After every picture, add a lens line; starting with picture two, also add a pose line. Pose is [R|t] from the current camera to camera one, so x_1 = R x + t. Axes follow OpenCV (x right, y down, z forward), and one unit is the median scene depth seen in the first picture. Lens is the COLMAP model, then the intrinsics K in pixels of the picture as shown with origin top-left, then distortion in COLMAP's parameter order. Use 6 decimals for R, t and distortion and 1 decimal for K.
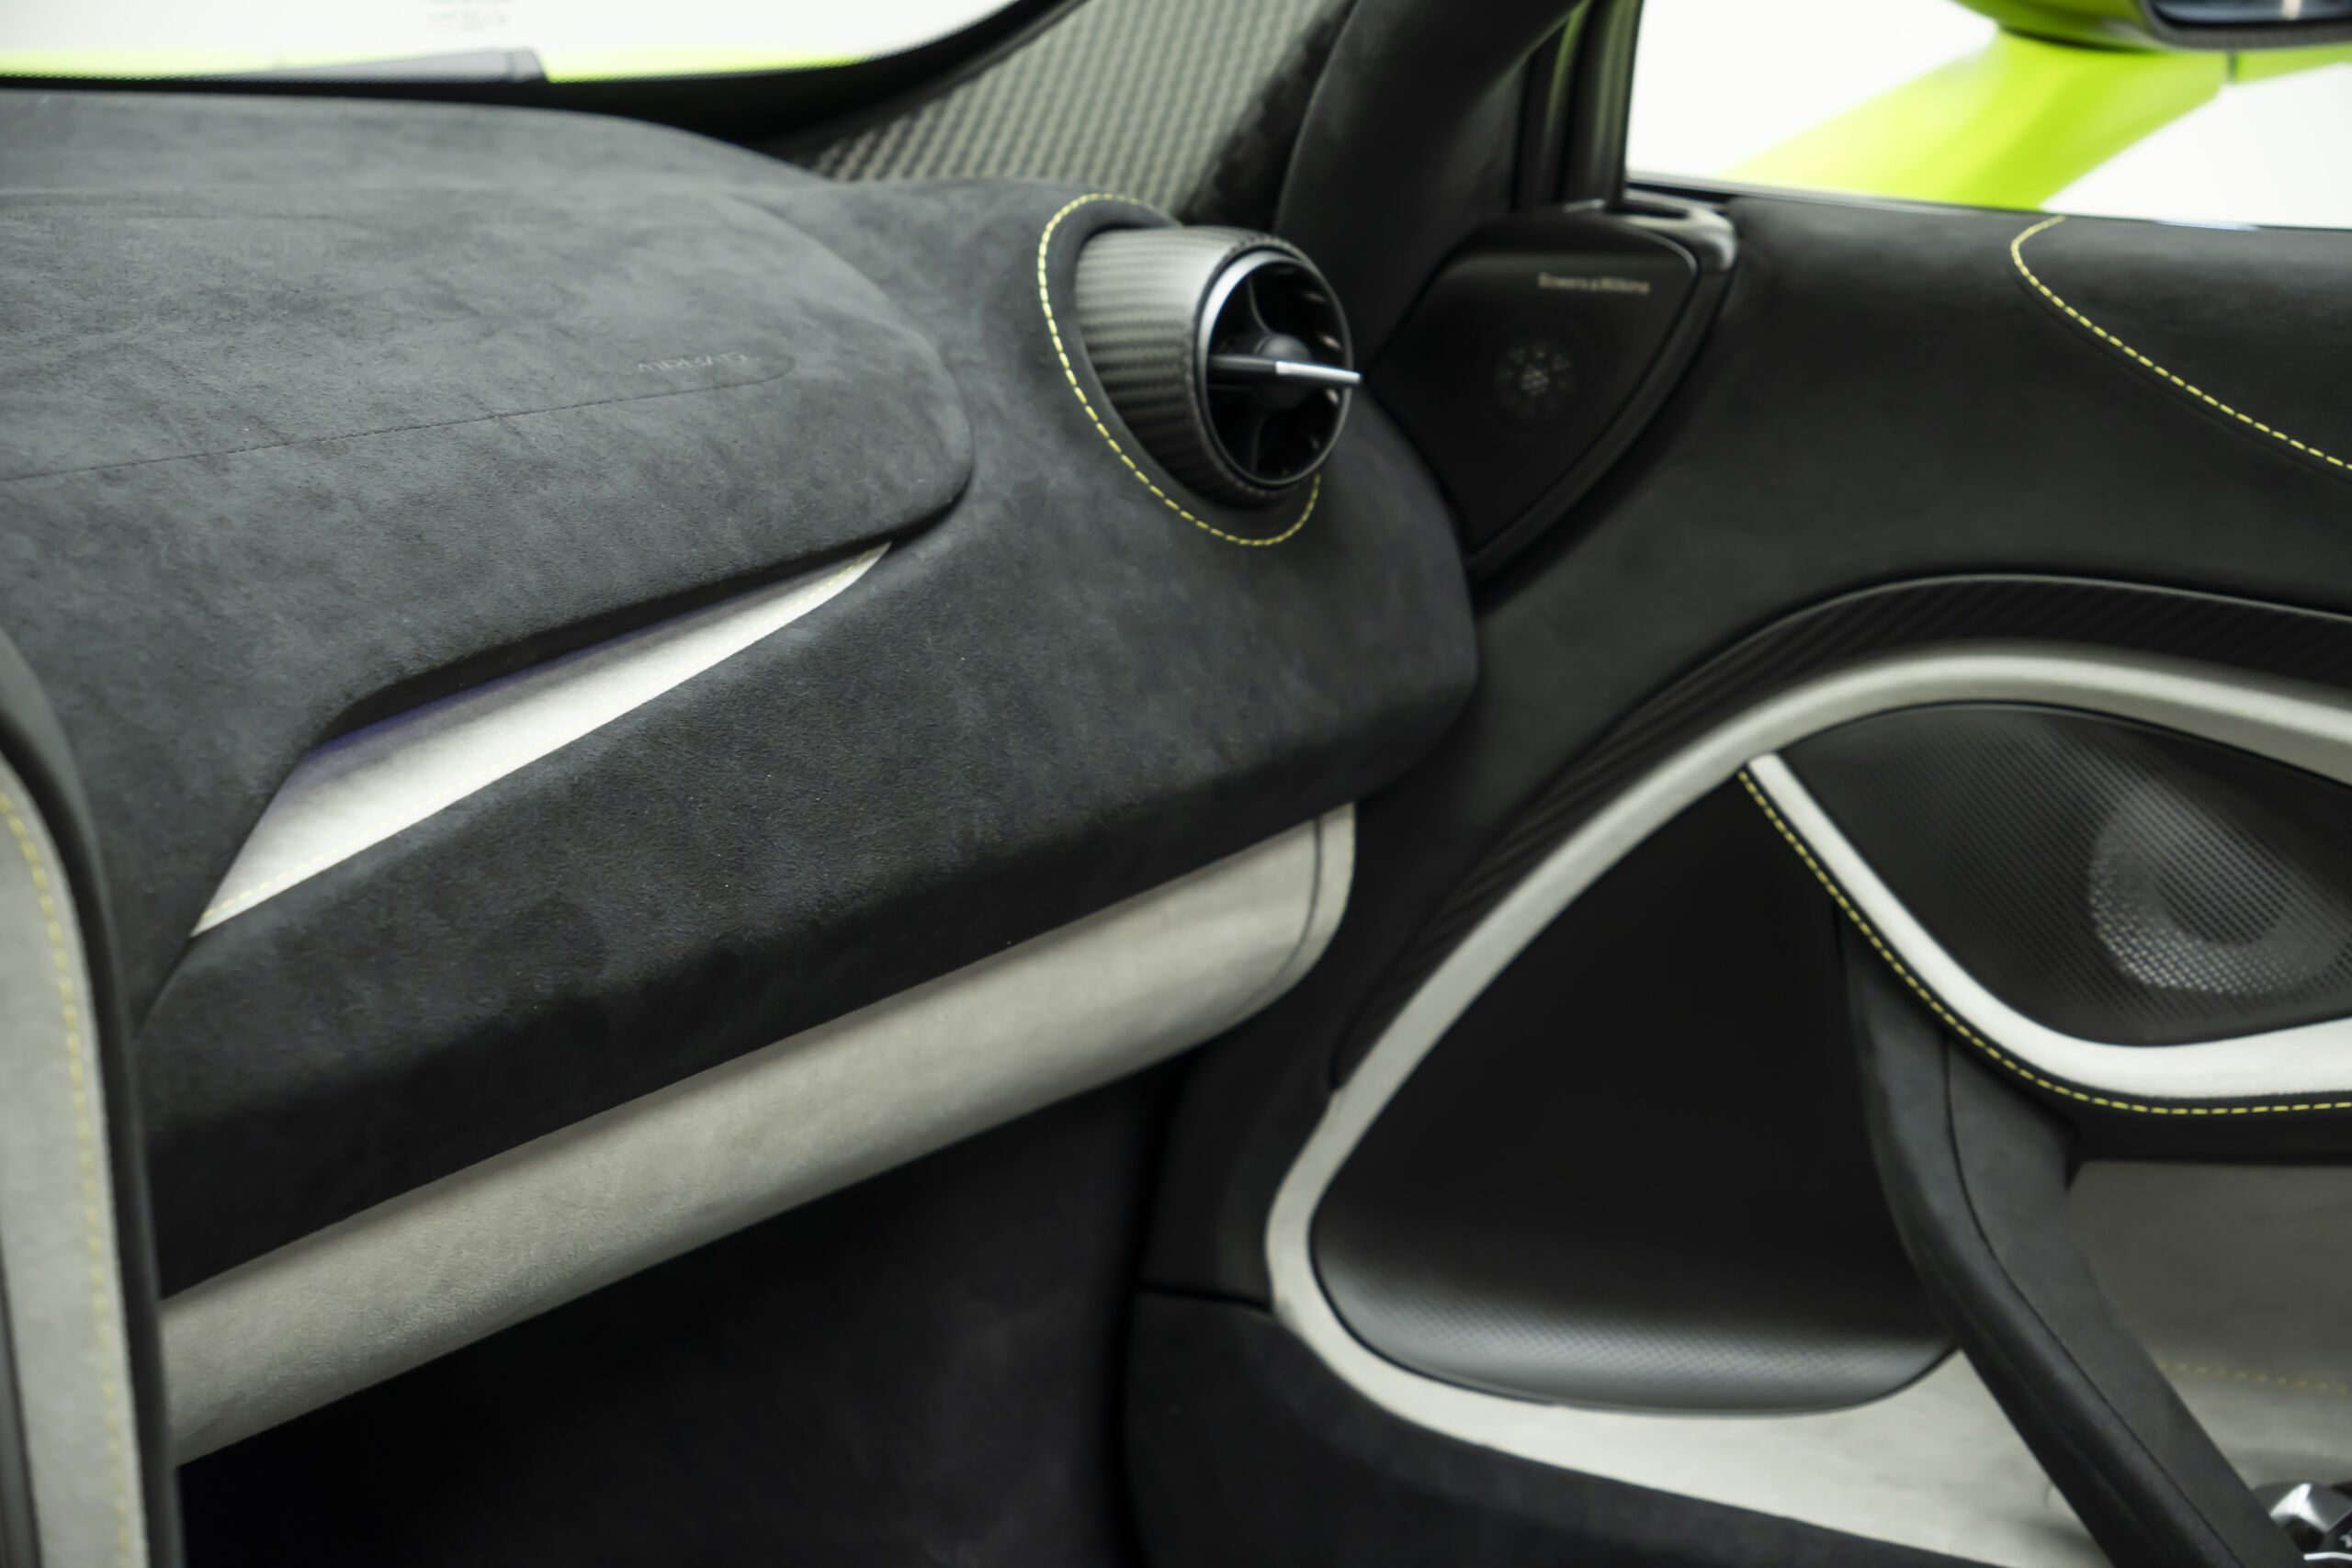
lens RADIAL K [[3768.9, 0, 1176.0], [0, 3768.9, 784.0], [0, 0, 1]] dist [0.278558, 0.099715]
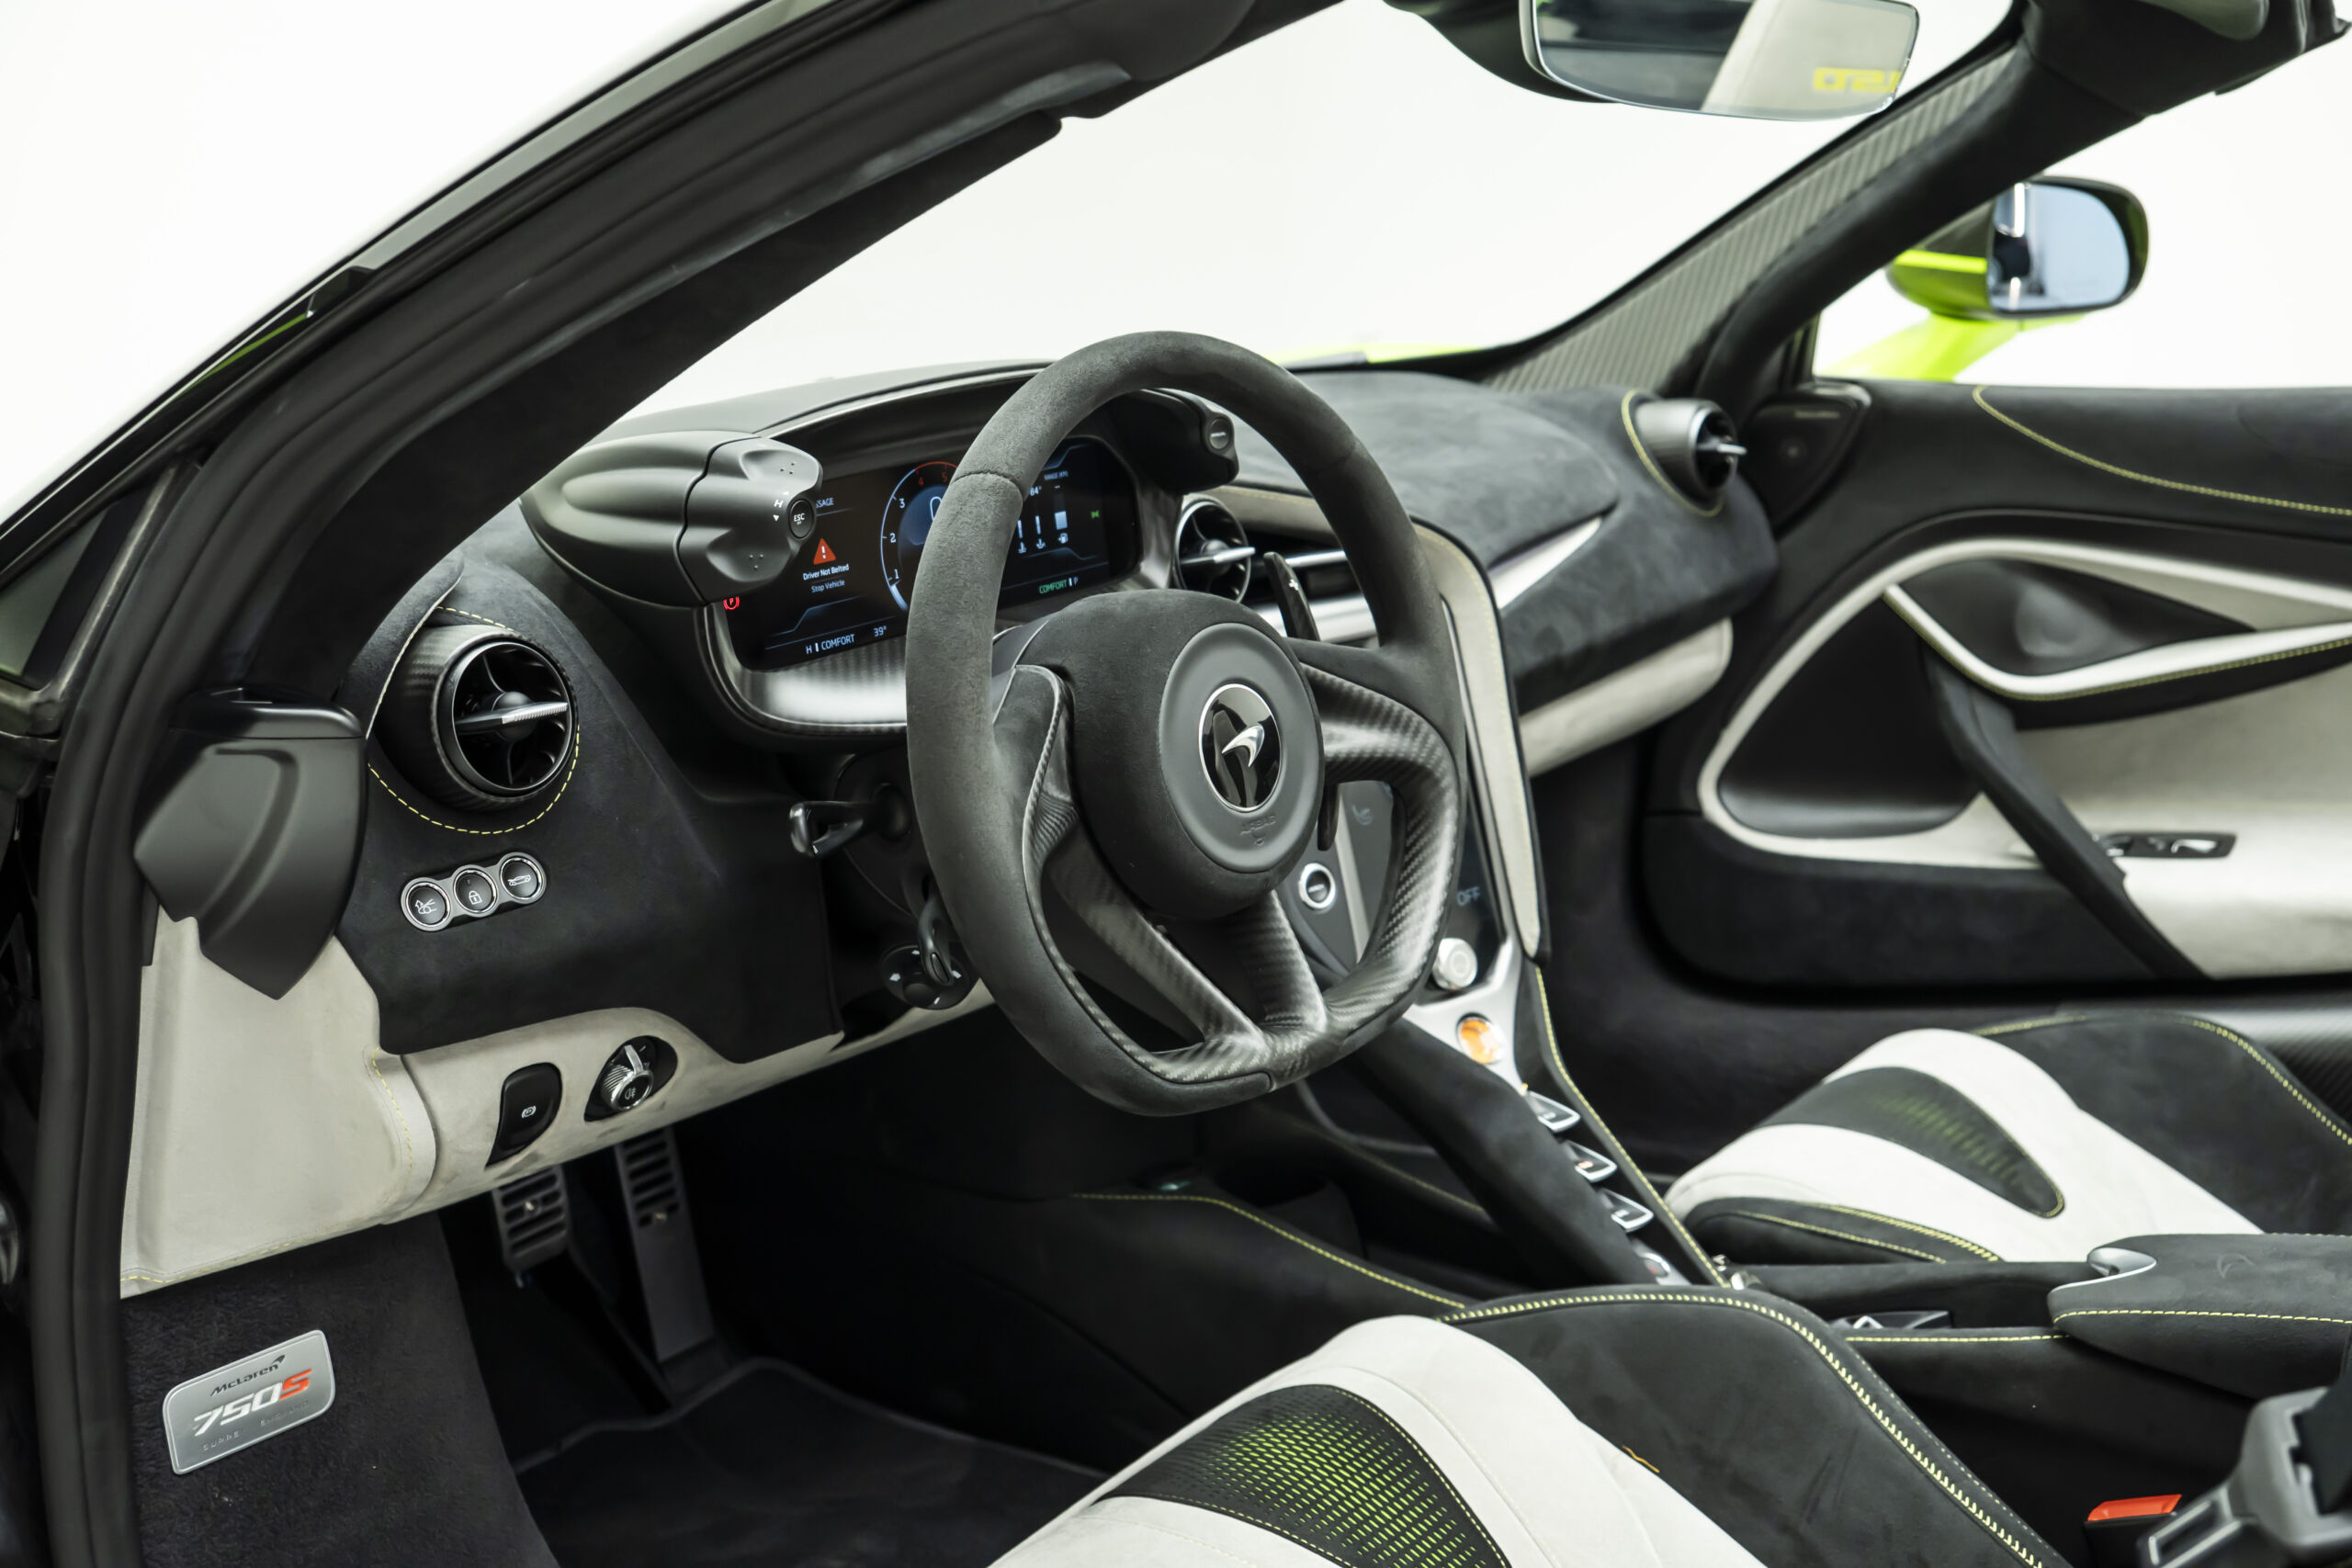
lens RADIAL K [[2479.4, 0, 1176.0], [0, 2479.4, 784.0], [0, 0, 1]] dist [-0.035193, -0.001163]
pose [[0.998538, -0.052936, -0.010934, -0.357052], [0.052879, 0.998586, -0.005443, 0.121134], [0.011207, 0.004857, 0.999925, -0.793410]]
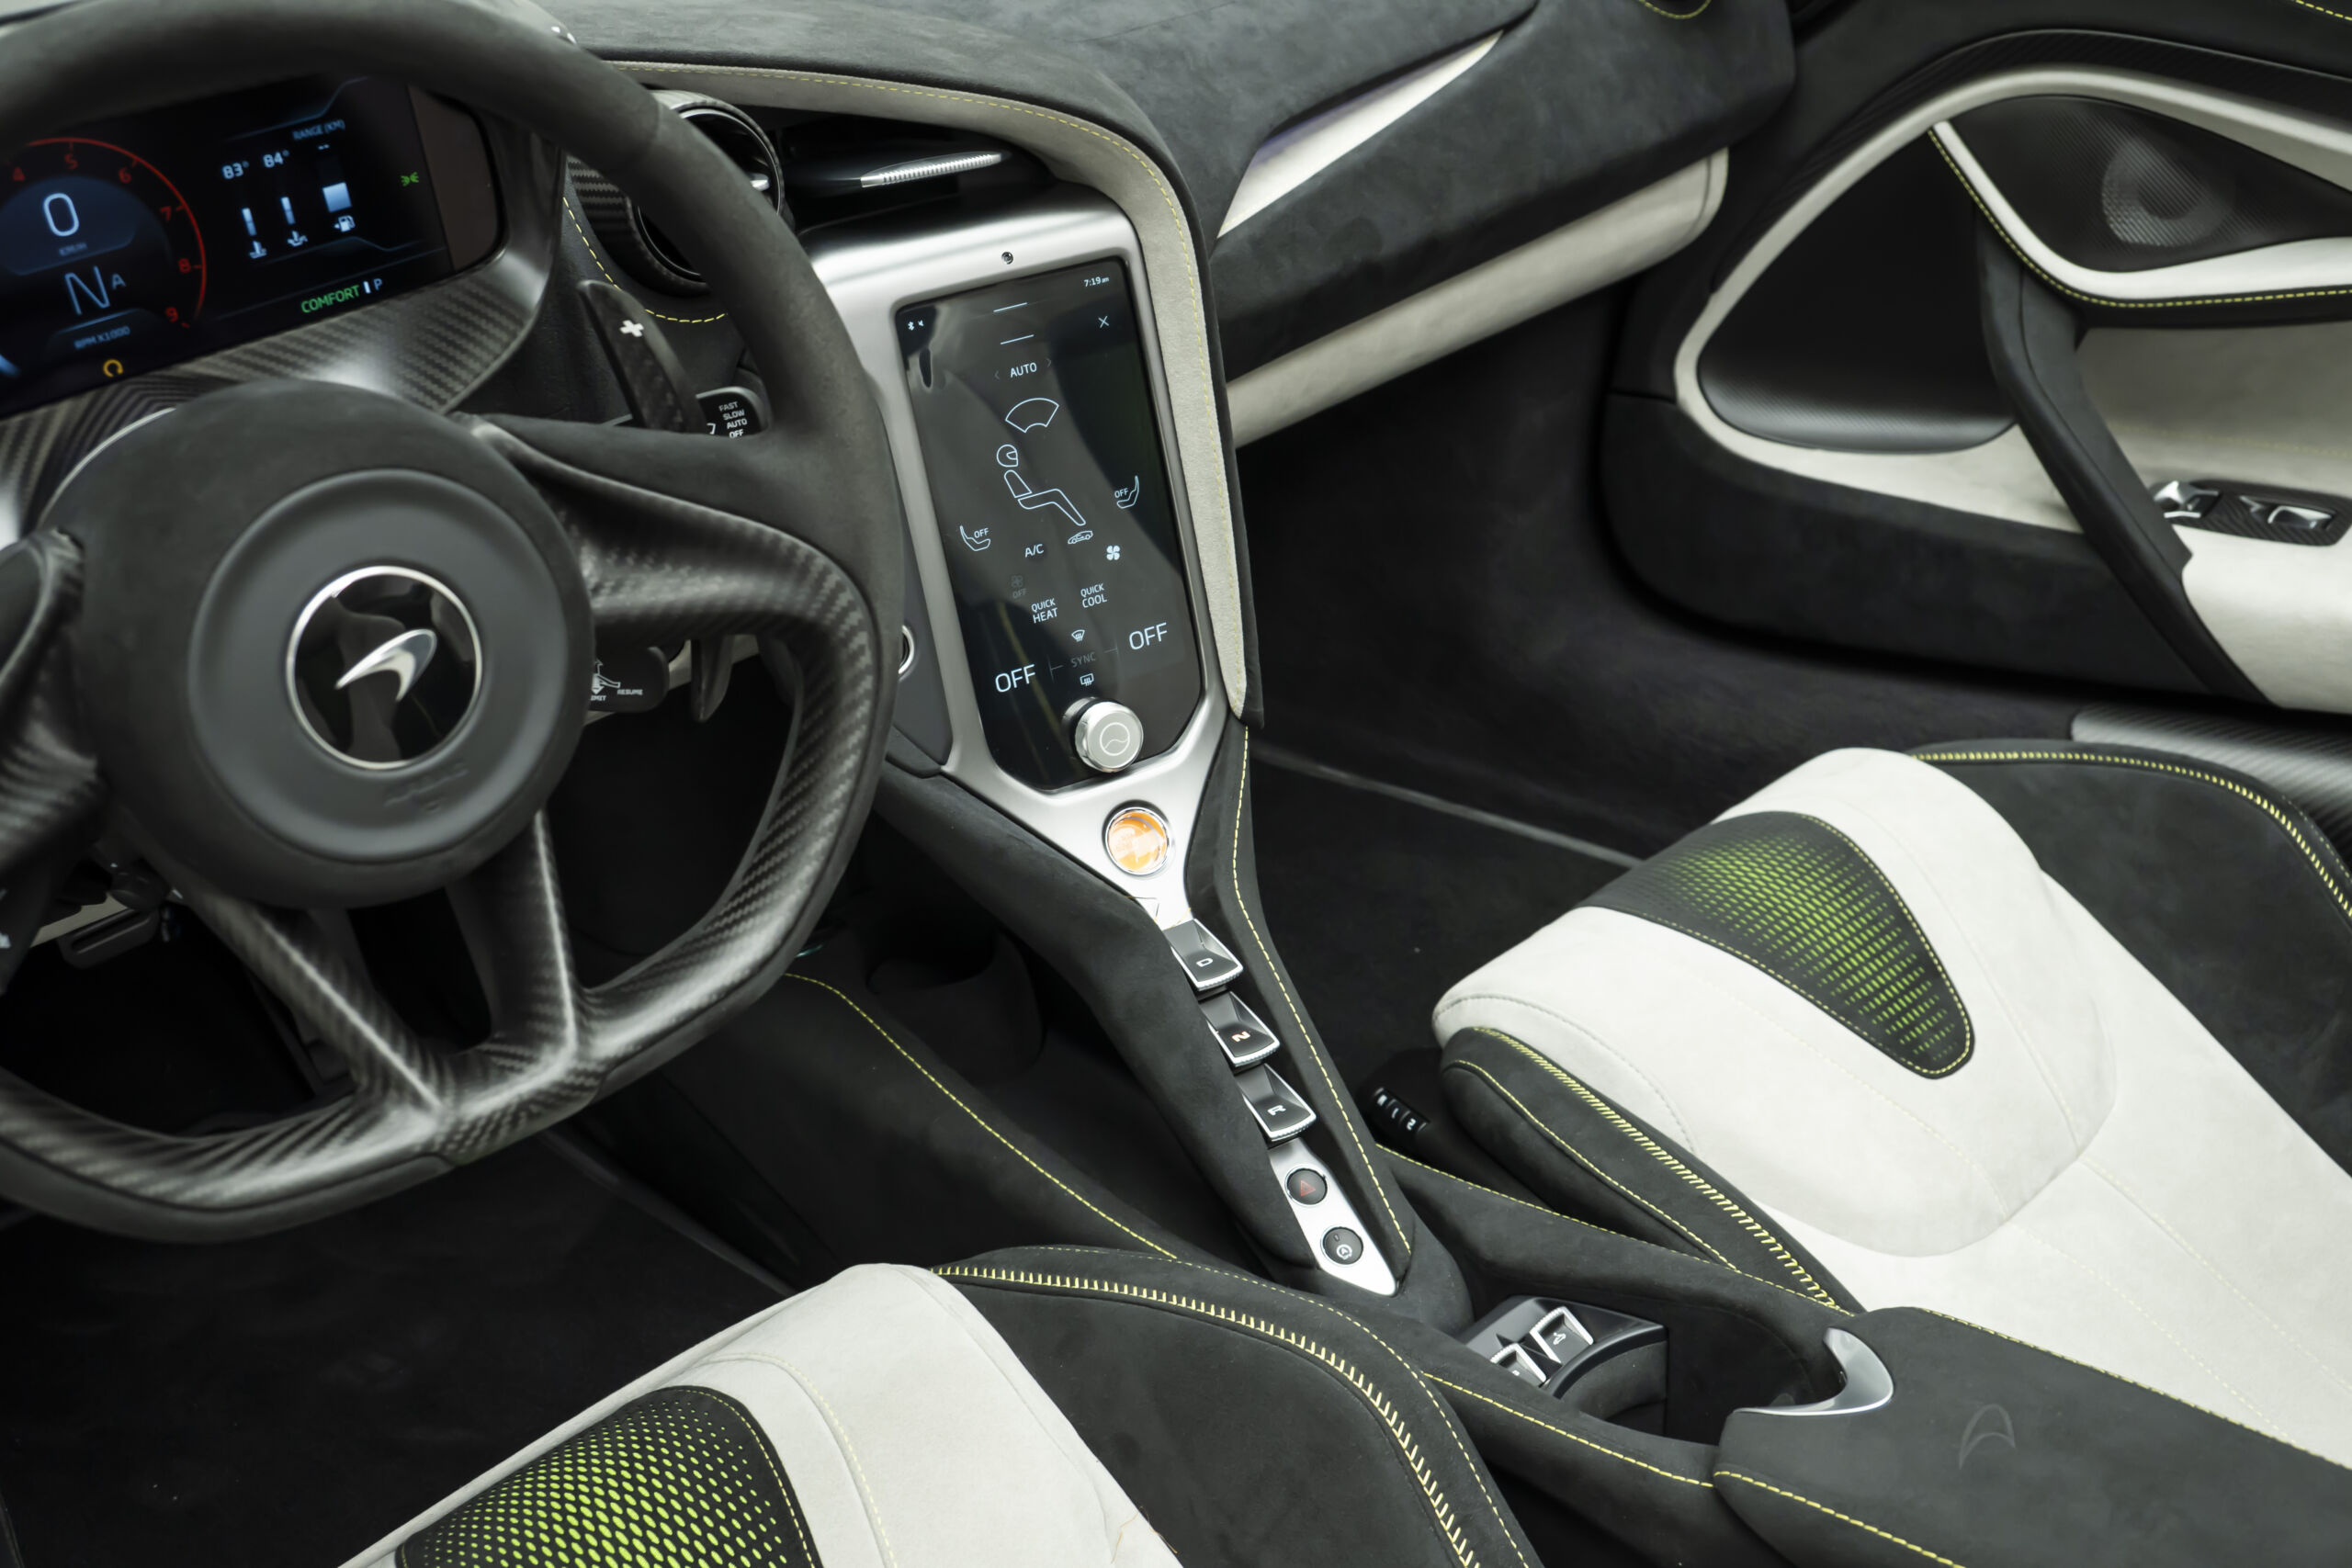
lens RADIAL K [[2360.9, 0, 1176.0], [0, 2360.9, 784.0], [0, 0, 1]] dist [-0.098156, 0.110789]
pose [[0.985605, 0.025637, -0.167109, -0.026577], [0.025168, 0.955172, 0.294981, -0.047728], [0.167181, -0.294941, 0.940777, -0.313479]]
